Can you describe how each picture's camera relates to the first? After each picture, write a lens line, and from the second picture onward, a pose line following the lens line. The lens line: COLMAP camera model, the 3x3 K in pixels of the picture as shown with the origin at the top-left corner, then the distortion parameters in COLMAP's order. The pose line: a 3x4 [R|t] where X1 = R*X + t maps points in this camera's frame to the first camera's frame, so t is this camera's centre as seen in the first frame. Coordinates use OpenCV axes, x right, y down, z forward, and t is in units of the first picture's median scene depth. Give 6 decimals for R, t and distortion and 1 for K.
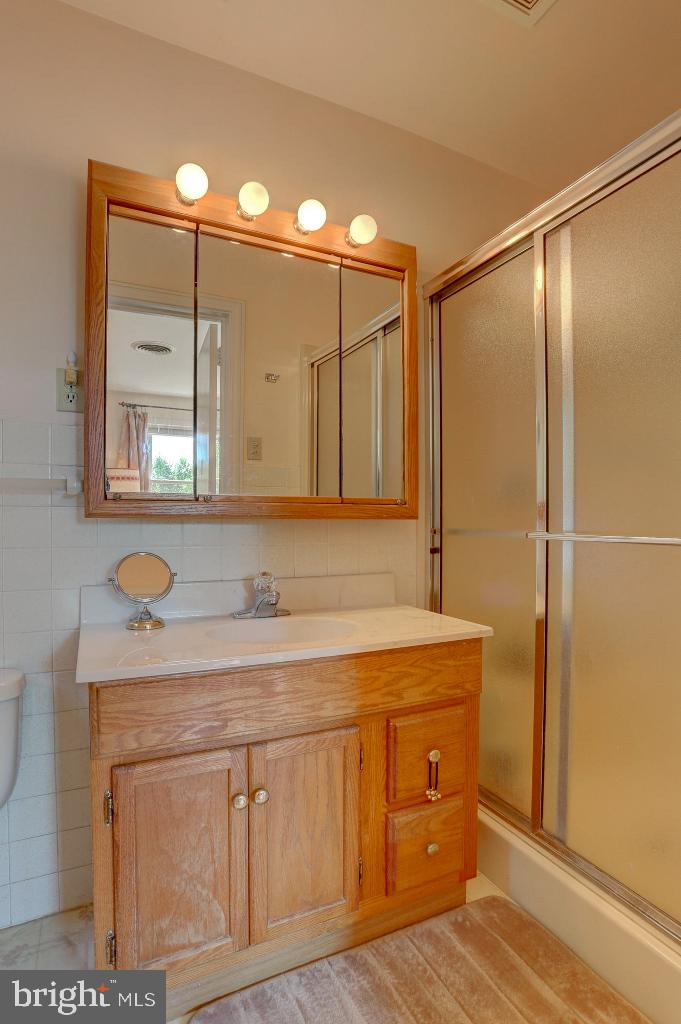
lens RADIAL K [[506.2, 0, 340.5], [0, 506.2, 512.0], [0, 0, 1]] dist [-0.093465, 0.038427]
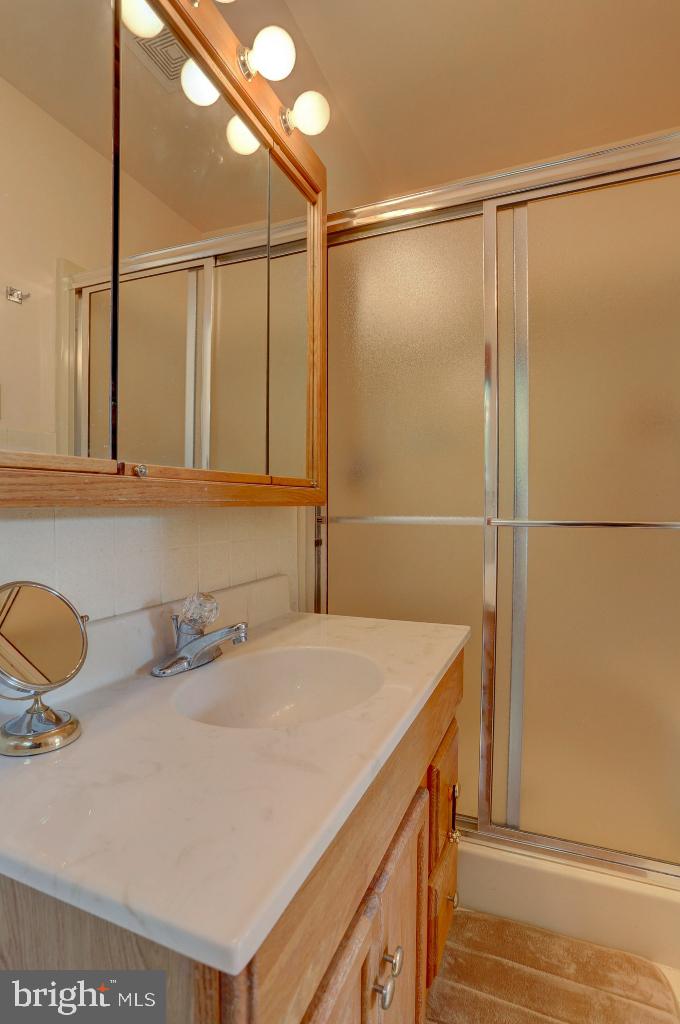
lens RADIAL K [[506.2, 0, 340.0], [0, 506.2, 512.0], [0, 0, 1]] dist [-0.093465, 0.038427]
pose [[0.771986, -0.014817, 0.635467, -0.378361], [-0.002126, 0.999662, 0.025892, 0.003553], [-0.635636, -0.021339, 0.771694, 0.393811]]
